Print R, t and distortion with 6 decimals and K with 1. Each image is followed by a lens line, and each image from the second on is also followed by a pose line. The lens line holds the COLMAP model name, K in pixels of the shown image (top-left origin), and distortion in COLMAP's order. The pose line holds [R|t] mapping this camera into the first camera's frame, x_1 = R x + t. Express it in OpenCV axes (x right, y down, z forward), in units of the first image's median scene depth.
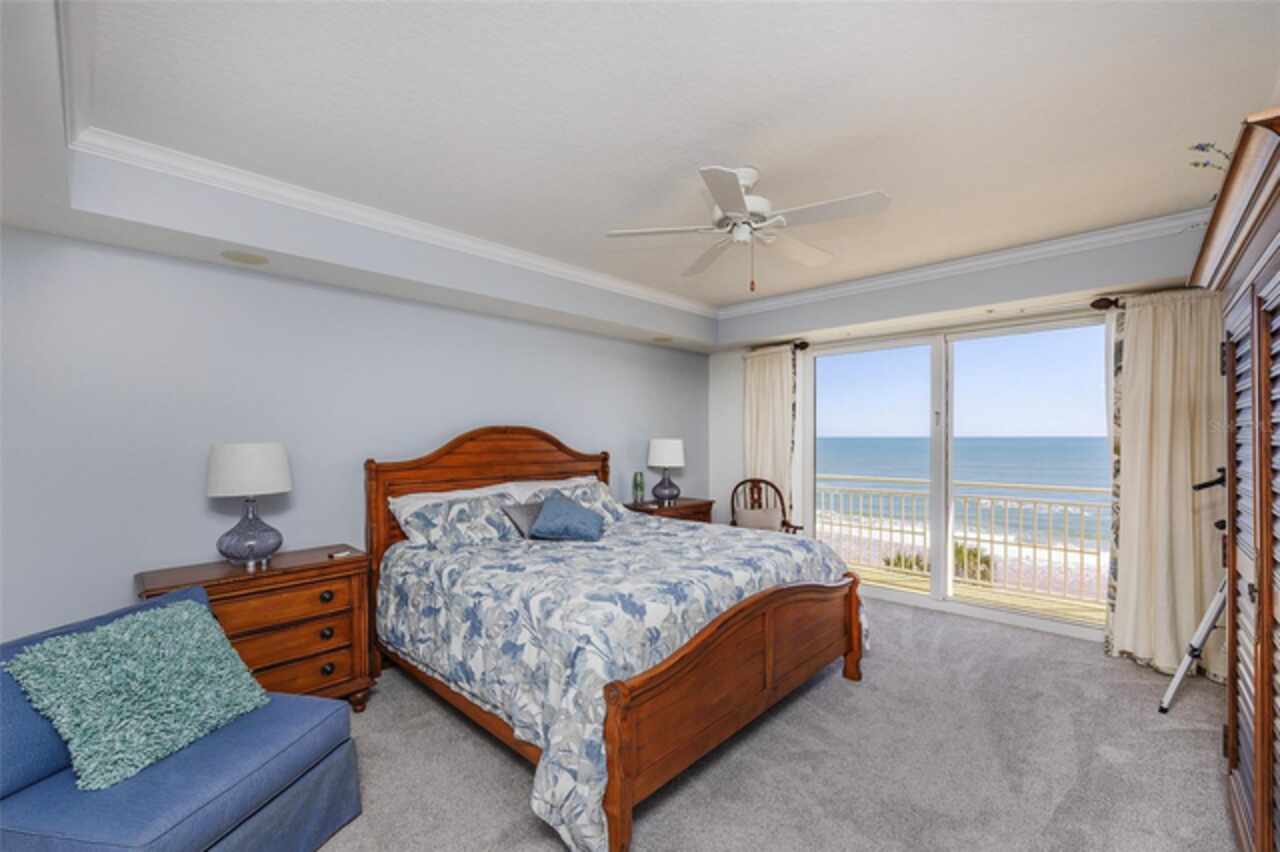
lens RADIAL K [[520.8, 0, 620.0], [0, 520.8, 439.3], [0, 0, 1]] dist [0.001972, -0.000084]
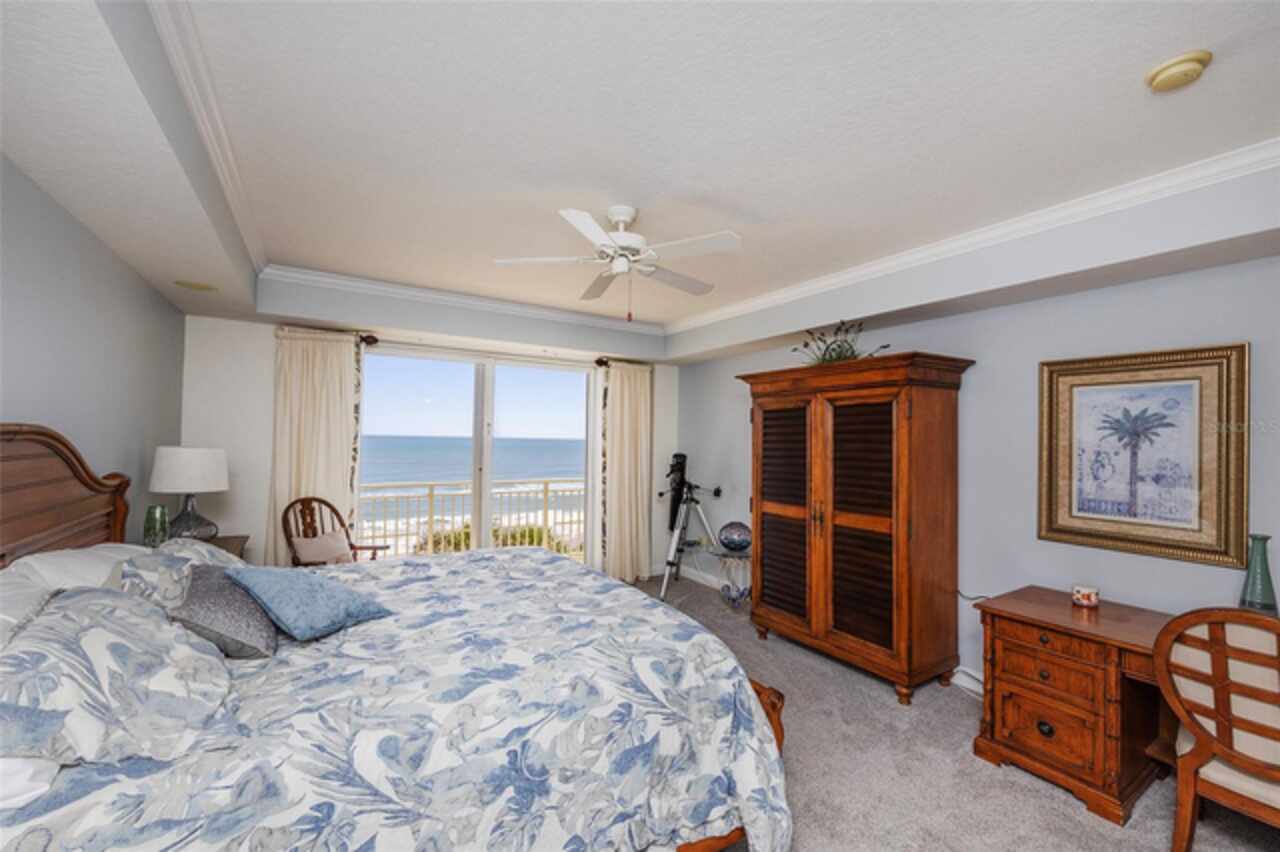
lens RADIAL K [[520.8, 0, 635.8], [0, 520.8, 433.5], [0, 0, 1]] dist [0.001972, -0.000084]
pose [[0.240141, 0.018601, 0.970560, -0.500140], [-0.013756, 0.999781, -0.015758, -0.018684], [-0.970640, -0.009567, 0.240345, 0.451663]]
